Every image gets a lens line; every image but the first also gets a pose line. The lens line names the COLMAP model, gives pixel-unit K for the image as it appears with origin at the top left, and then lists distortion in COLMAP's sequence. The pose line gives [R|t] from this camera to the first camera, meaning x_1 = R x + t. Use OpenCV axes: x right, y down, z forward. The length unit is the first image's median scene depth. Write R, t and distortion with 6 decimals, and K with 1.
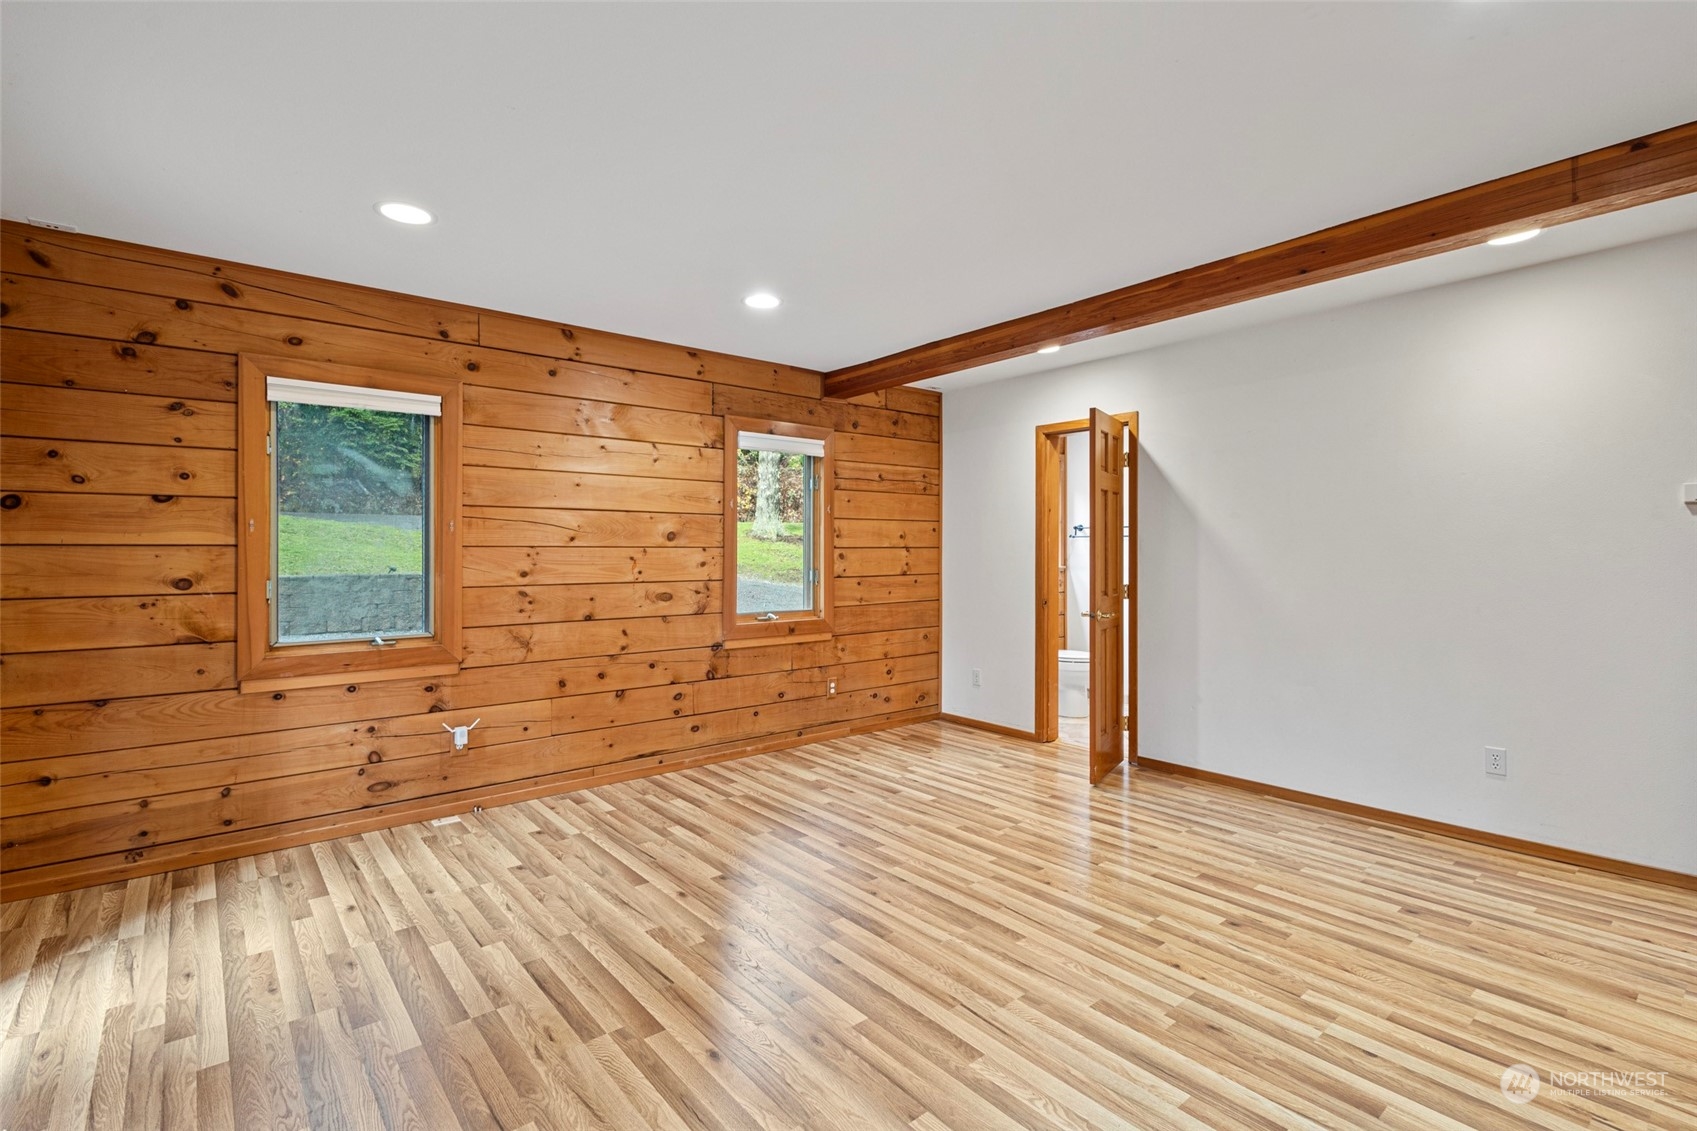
lens RADIAL K [[781.2, 0, 848.5], [0, 781.2, 565.5], [0, 0, 1]] dist [0.009229, -0.001005]
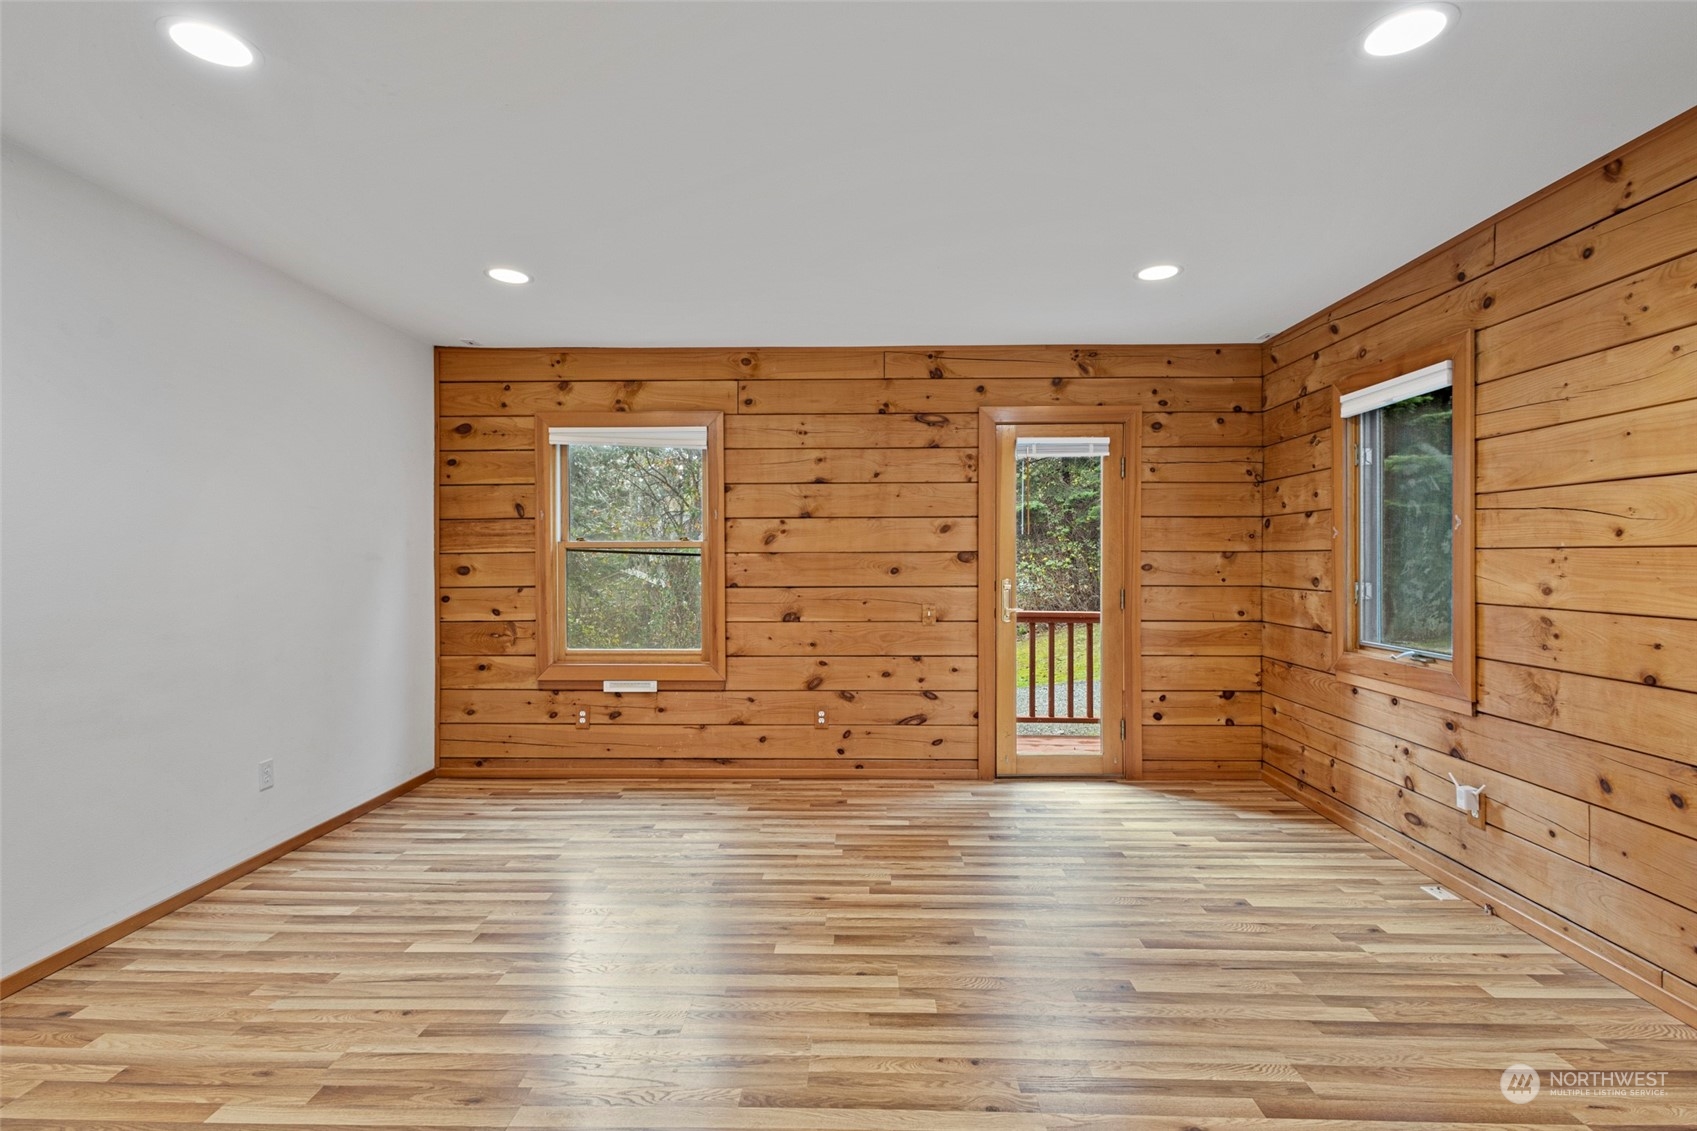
lens RADIAL K [[781.2, 0, 848.5], [0, 781.2, 565.5], [0, 0, 1]] dist [0.009229, -0.001005]
pose [[-0.657748, 0.010408, -0.753166, 0.529754], [-0.011487, 0.999650, 0.023846, -0.021454], [0.753150, 0.024336, -0.657398, 1.175323]]
